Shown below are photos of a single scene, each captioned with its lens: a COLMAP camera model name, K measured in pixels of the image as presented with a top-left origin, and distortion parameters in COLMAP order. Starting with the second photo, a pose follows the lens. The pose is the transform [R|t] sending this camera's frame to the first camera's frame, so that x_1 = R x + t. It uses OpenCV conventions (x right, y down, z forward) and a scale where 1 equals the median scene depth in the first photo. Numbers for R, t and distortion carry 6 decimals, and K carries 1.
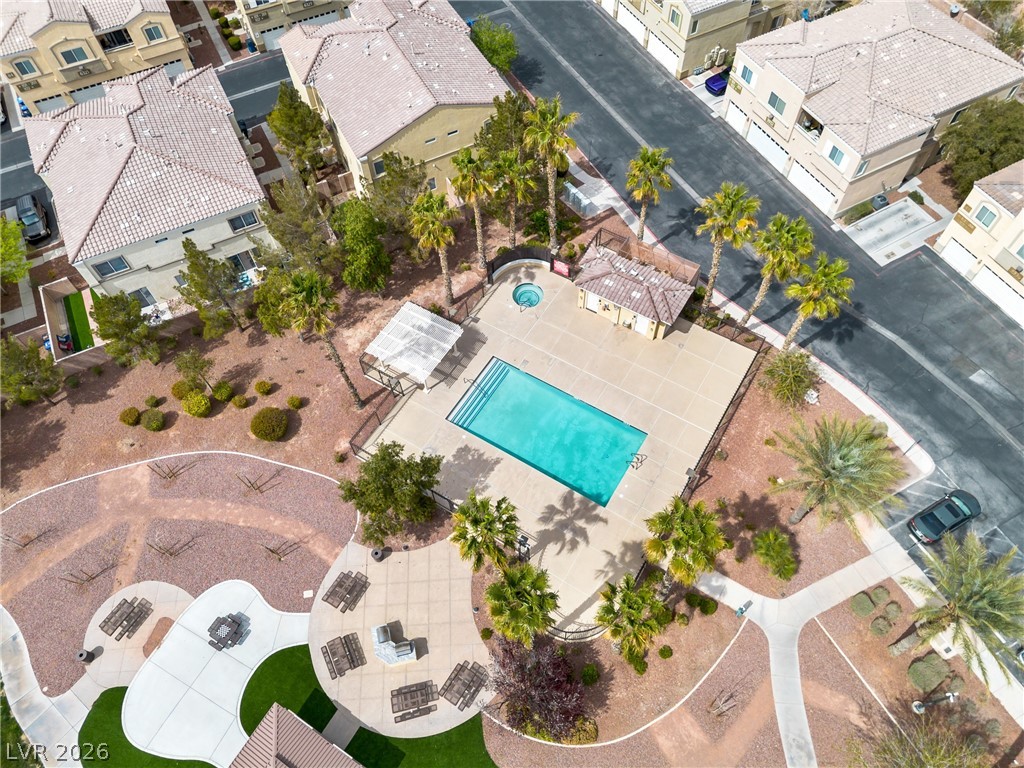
lens RADIAL K [[723.0, 0, 512.0], [0, 723.0, 384.0], [0, 0, 1]] dist [0.071532, -0.070769]
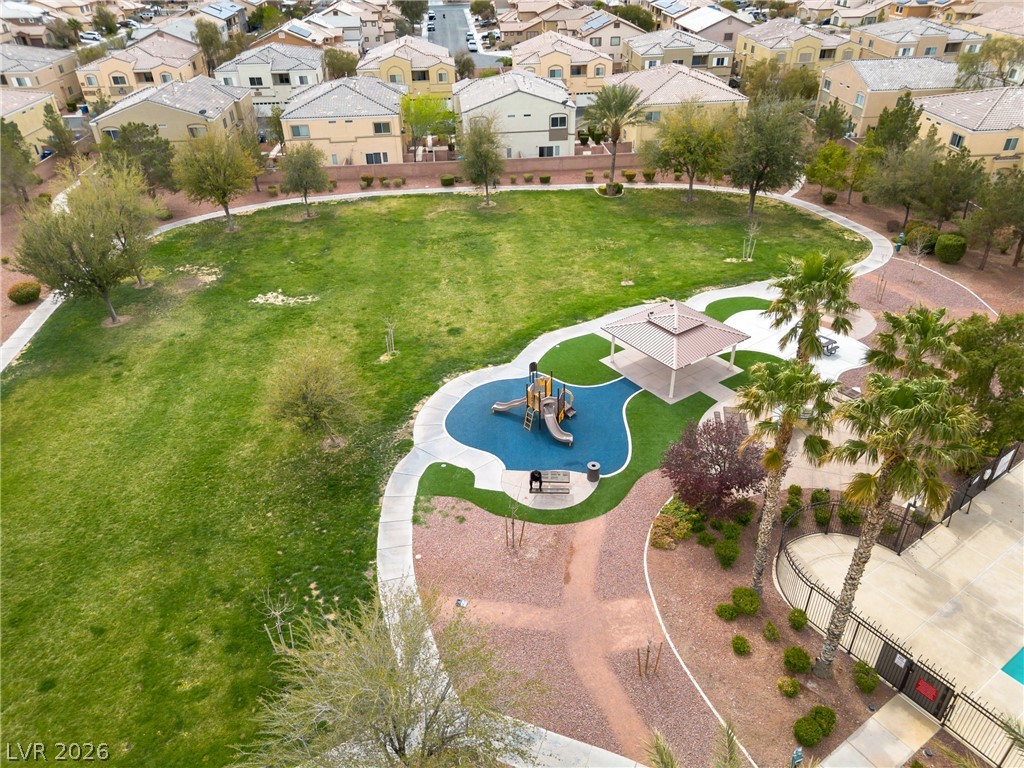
lens RADIAL K [[723.0, 0, 512.0], [0, 723.0, 384.0], [0, 0, 1]] dist [0.071532, -0.070769]
pose [[-0.391212, 0.524657, -0.756101, 0.545884], [-0.765320, 0.270819, 0.583903, 0.059472], [0.511115, 0.807089, 0.295583, 0.409320]]
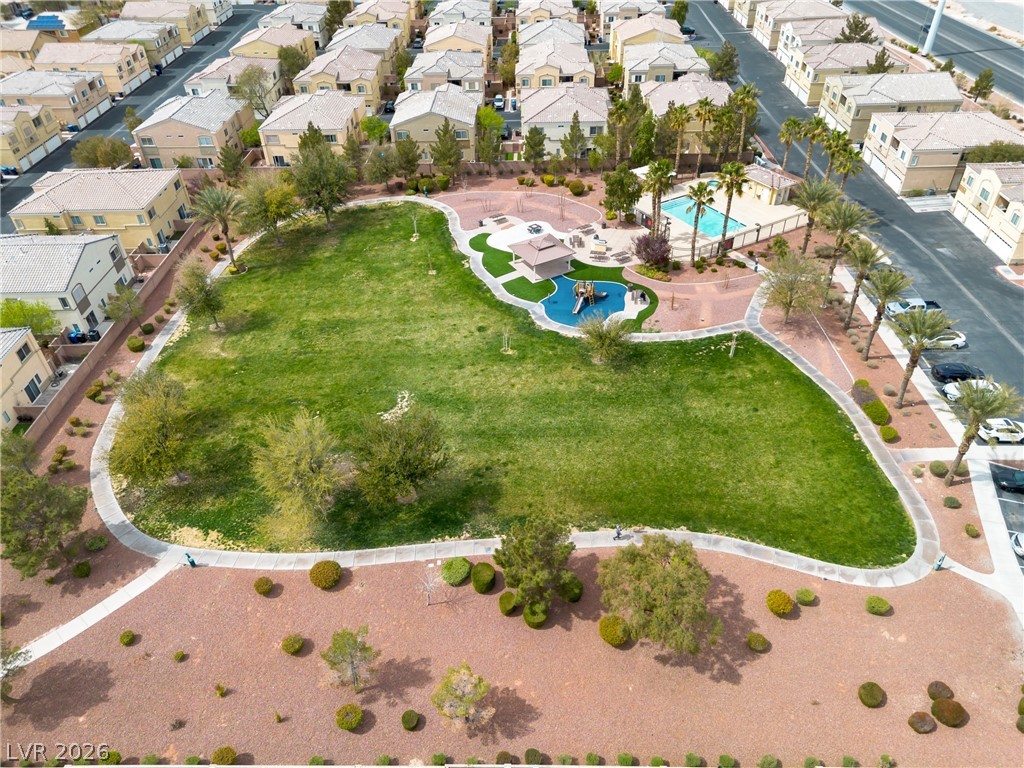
lens RADIAL K [[721.3, 0, 513.1], [0, 721.3, 387.0], [0, 0, 1]] dist [0.081981, -0.081977]
pose [[0.881233, 0.294553, -0.369684, 0.476923], [-0.399586, 0.882019, -0.249746, 1.182476], [0.252505, 0.367805, 0.894964, -0.780938]]
